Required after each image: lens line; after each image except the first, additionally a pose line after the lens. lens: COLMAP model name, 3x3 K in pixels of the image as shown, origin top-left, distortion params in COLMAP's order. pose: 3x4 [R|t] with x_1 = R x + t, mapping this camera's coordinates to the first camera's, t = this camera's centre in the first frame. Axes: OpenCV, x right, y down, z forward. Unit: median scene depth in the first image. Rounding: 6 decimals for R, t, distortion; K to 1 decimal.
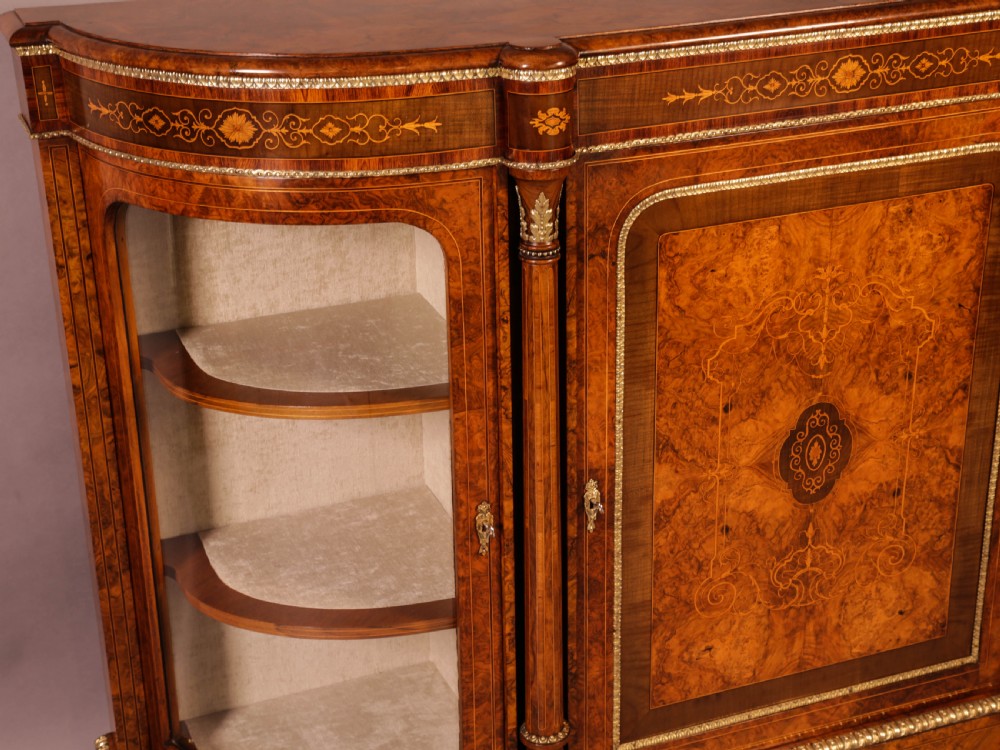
lens RADIAL K [[1597.2, 0, 500.0], [0, 1597.2, 375.0], [0, 0, 1]] dist [0.133731, 0.151159]
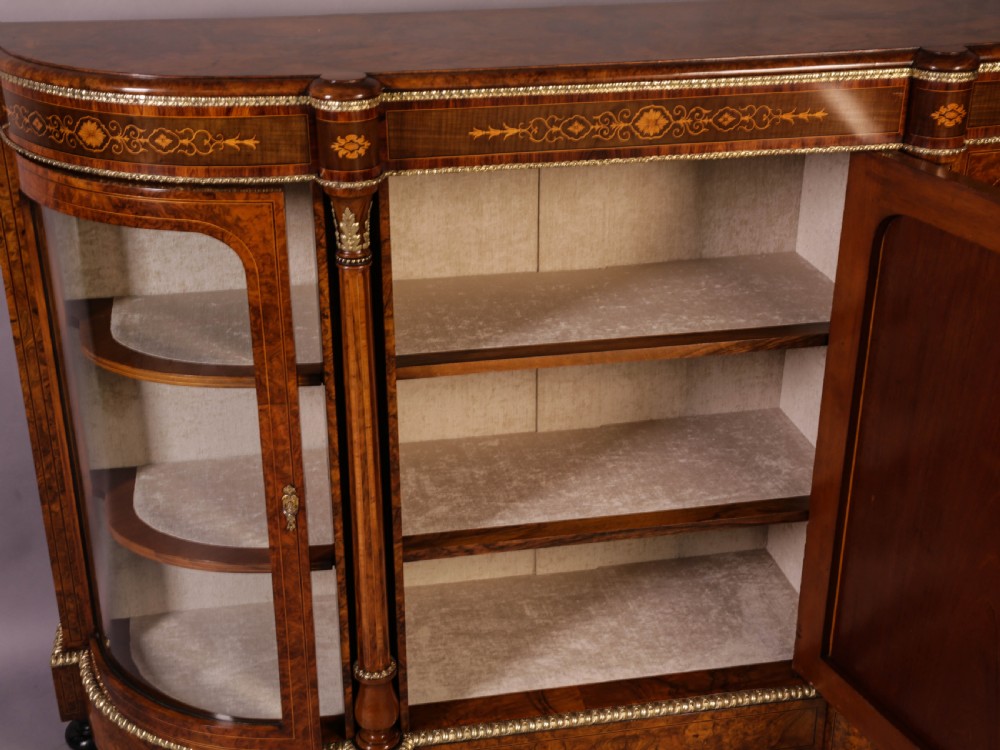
lens RADIAL K [[1325.6, 0, 500.0], [0, 1325.6, 375.0], [0, 0, 1]] dist [0.057607, 0.107973]
pose [[0.981842, 0.094689, -0.164381, 0.275064], [-0.089932, 0.995291, 0.036161, -0.035796], [0.167031, -0.020722, 0.985734, 0.072497]]
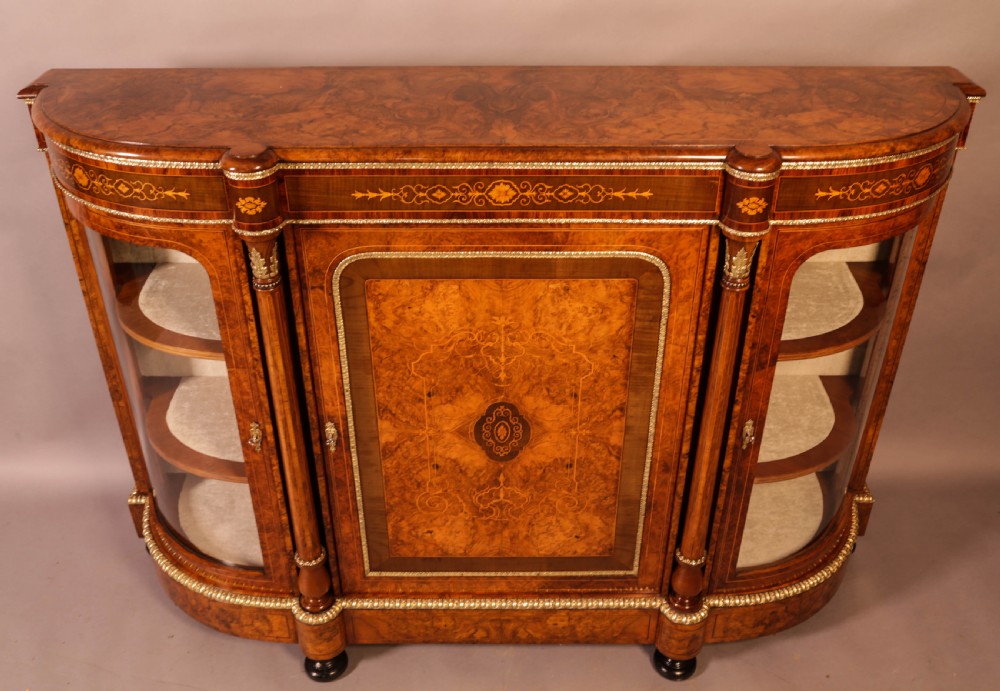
lens RADIAL K [[929.6, 0, 500.0], [0, 929.6, 316.6], [0, 0, 1]] dist [-0.067484, 0.064559]
pose [[0.930907, 0.208877, -0.299639, 0.462417], [-0.160172, 0.970712, 0.179062, -0.220861], [0.328265, -0.118696, 0.937098, 0.245206]]
